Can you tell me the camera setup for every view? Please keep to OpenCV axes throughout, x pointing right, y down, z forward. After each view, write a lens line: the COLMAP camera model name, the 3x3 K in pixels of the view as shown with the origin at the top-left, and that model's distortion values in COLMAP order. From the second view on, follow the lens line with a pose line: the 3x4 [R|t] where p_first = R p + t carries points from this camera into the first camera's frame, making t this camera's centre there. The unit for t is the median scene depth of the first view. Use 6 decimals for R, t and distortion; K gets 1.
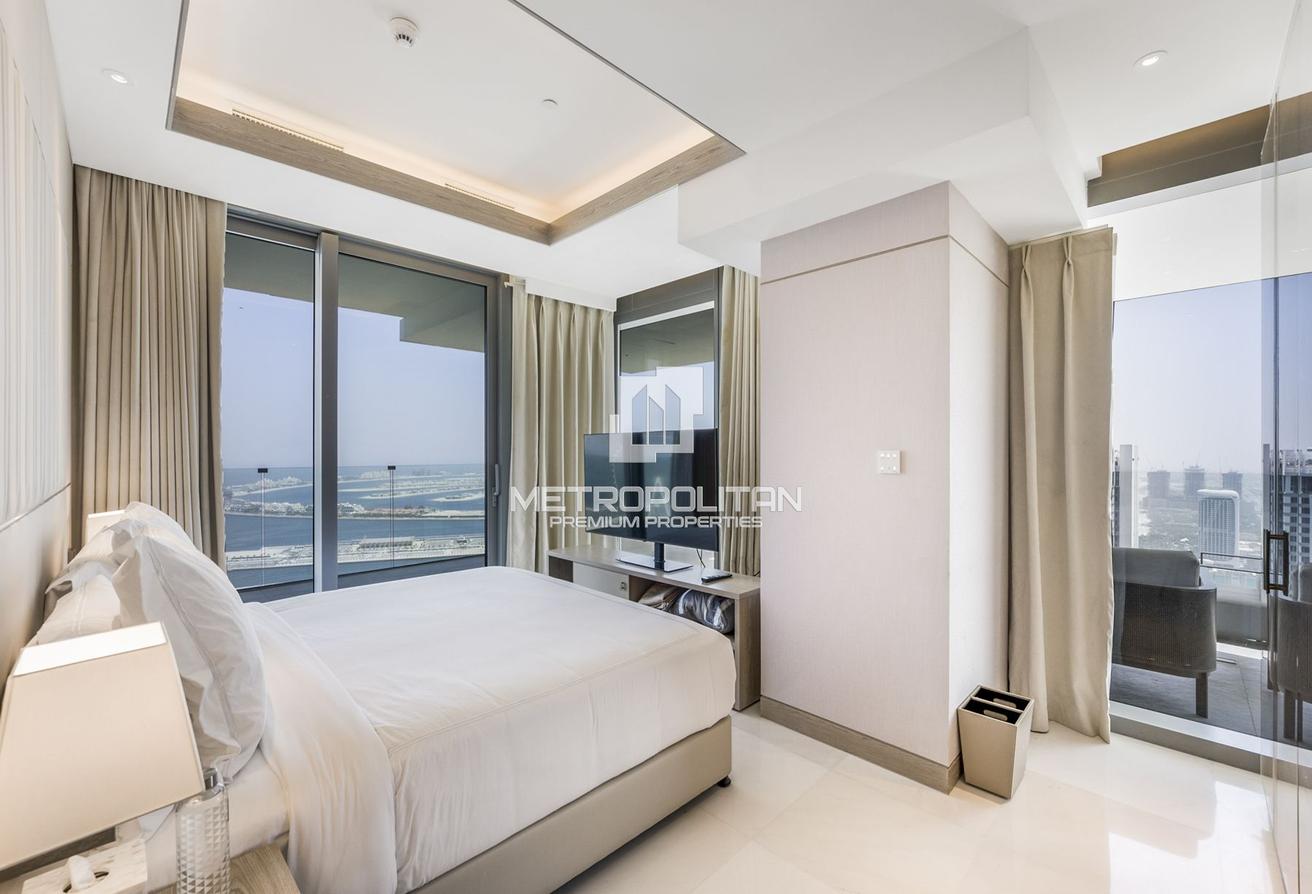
lens RADIAL K [[543.7, 0, 648.6], [0, 543.7, 449.5], [0, 0, 1]] dist [-0.013032, -0.000261]
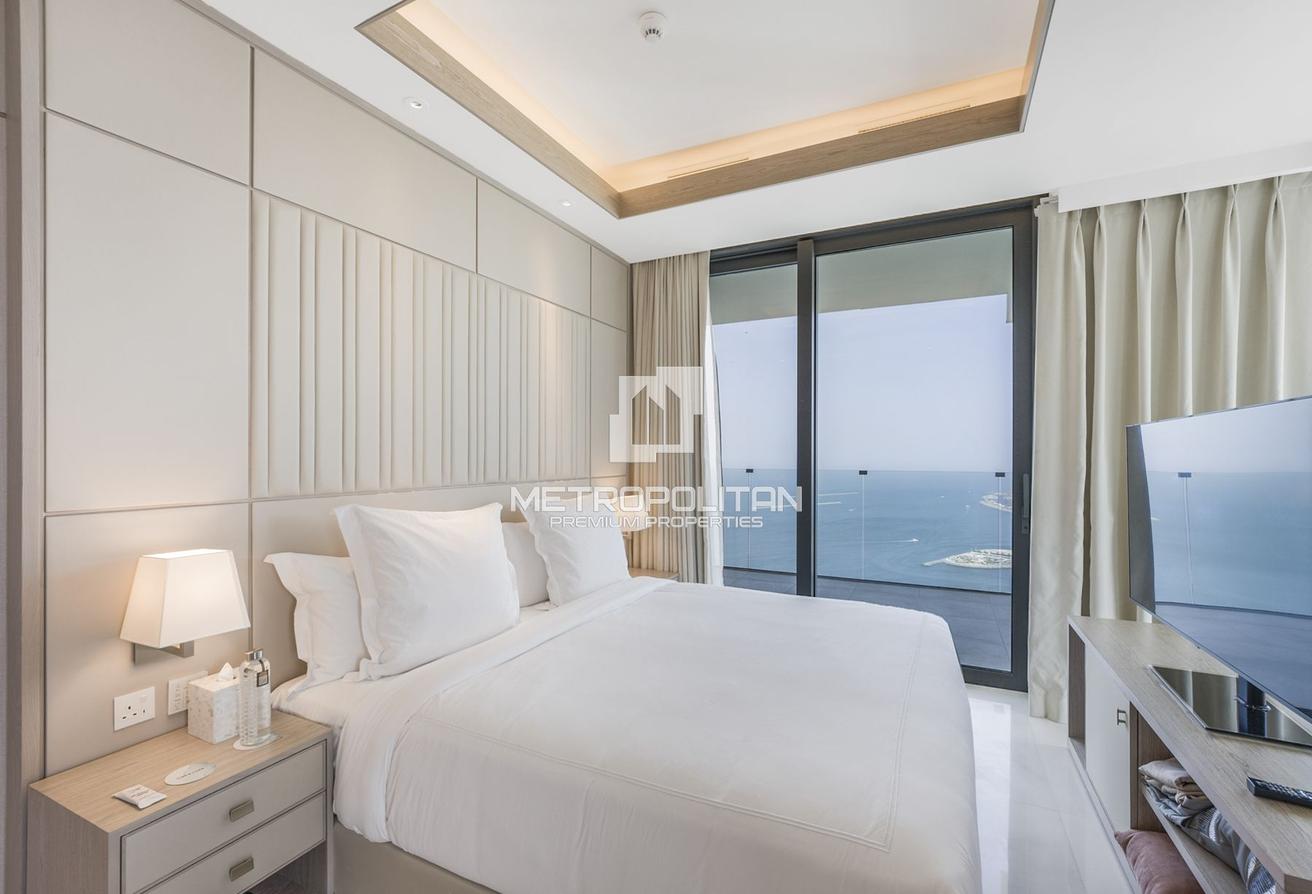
lens RADIAL K [[552.9, 0, 660.4], [0, 552.9, 452.0], [0, 0, 1]] dist [-0.013322, 0.004017]
pose [[0.330267, -0.004561, -0.943877, 0.187087], [0.004033, 0.999986, -0.003421, 0.000274], [0.943879, -0.002676, 0.330281, 0.258150]]
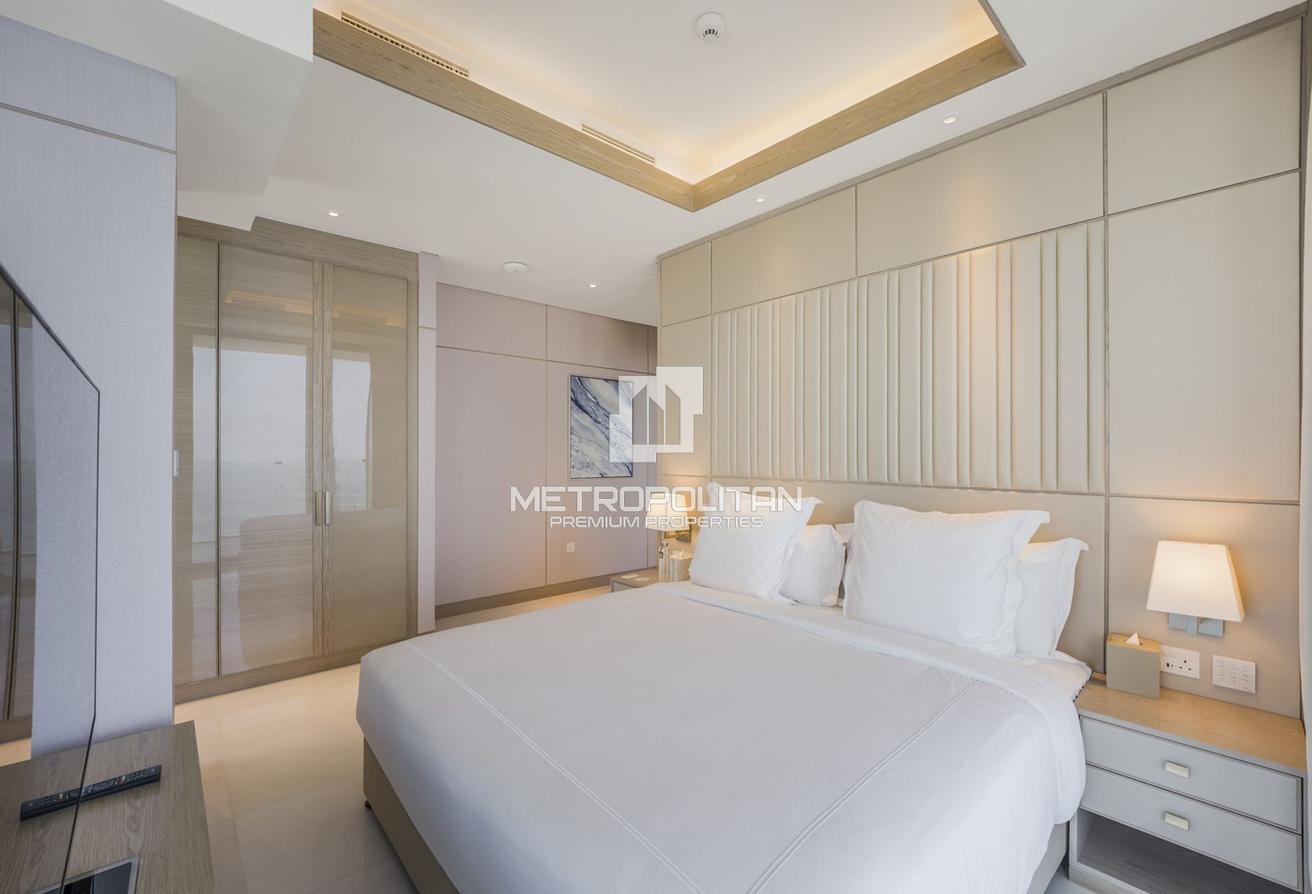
lens RADIAL K [[540.4, 0, 661.6], [0, 540.4, 445.8], [0, 0, 1]] dist [-0.045945, 0.009970]
pose [[-0.999375, 0.005373, 0.034951, -0.166658], [0.005141, 0.999964, -0.006745, -0.004284], [-0.034986, -0.006561, -0.999366, 0.761776]]
